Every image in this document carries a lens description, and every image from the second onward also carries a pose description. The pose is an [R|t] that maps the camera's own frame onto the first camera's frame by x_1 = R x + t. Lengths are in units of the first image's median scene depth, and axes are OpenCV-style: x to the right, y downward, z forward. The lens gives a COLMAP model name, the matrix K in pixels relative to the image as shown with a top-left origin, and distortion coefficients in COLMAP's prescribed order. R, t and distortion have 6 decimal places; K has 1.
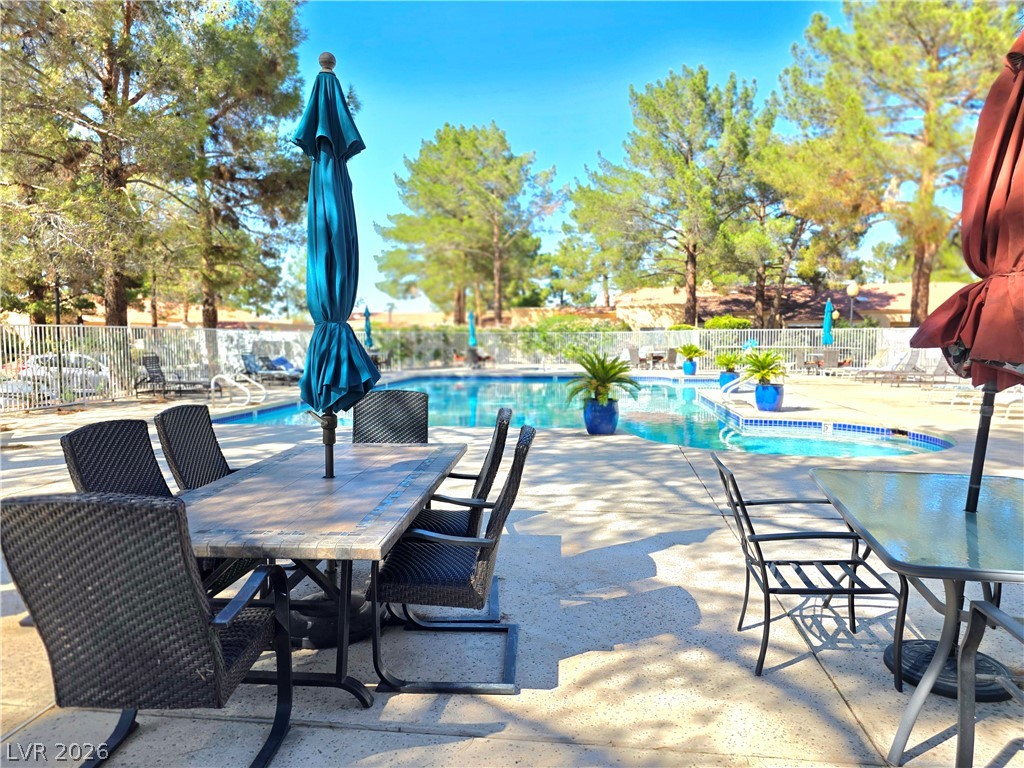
lens RADIAL K [[681.4, 0, 512.0], [0, 681.4, 384.0], [0, 0, 1]] dist [0.062836, -0.043835]
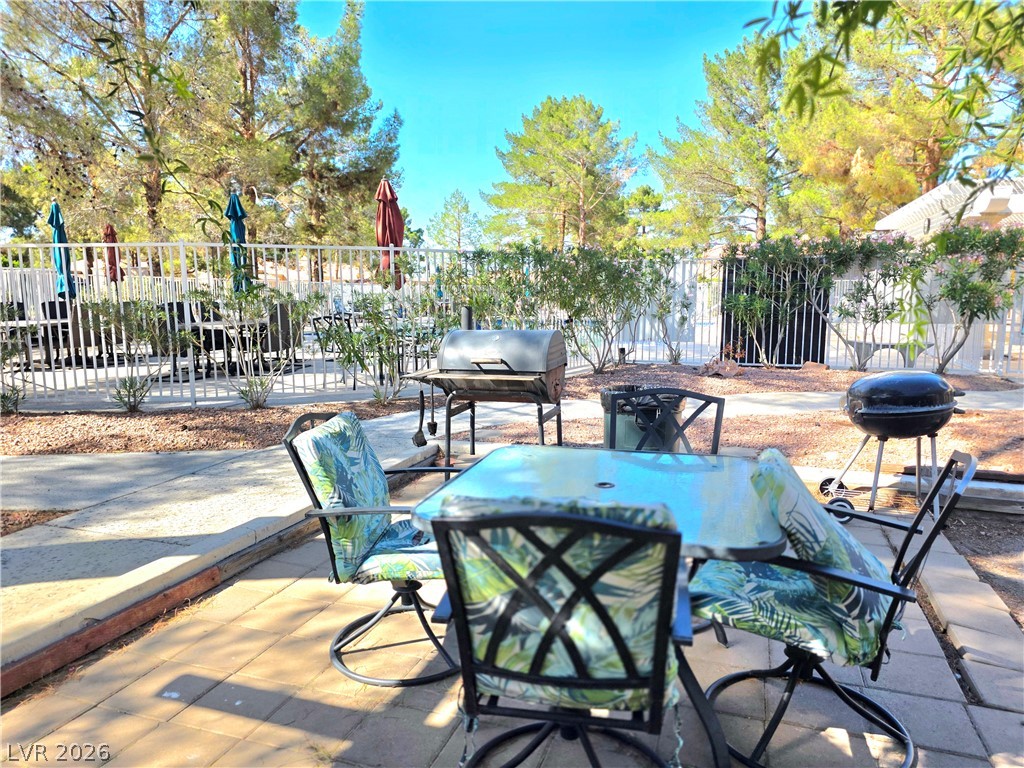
lens RADIAL K [[681.4, 0, 512.0], [0, 681.4, 384.0], [0, 0, 1]] dist [0.062836, -0.043835]
pose [[0.973433, 0.032362, -0.226675, 0.166514], [-0.017938, 0.997697, 0.065408, 0.018475], [0.228270, -0.059604, 0.971772, -0.176337]]
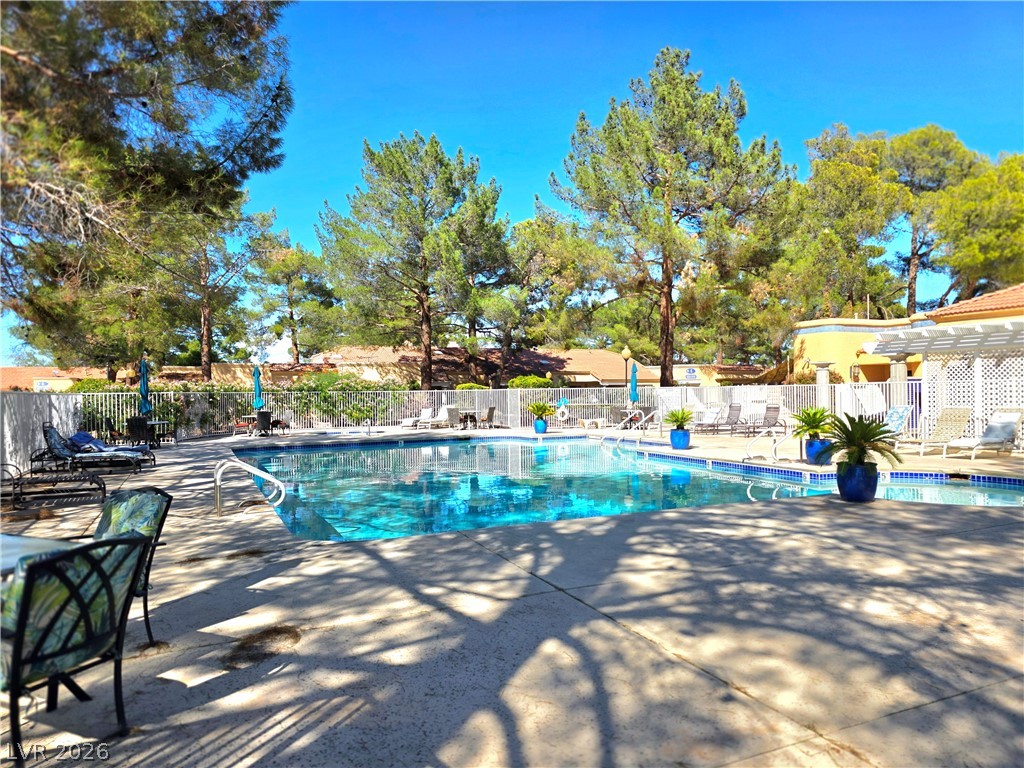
lens RADIAL K [[681.4, 0, 512.0], [0, 681.4, 384.0], [0, 0, 1]] dist [0.062836, -0.043835]
pose [[0.862443, 0.001140, 0.506153, -0.167513], [0.041776, 0.996425, -0.073427, -0.007770], [-0.504428, 0.084472, 0.859312, 0.082957]]
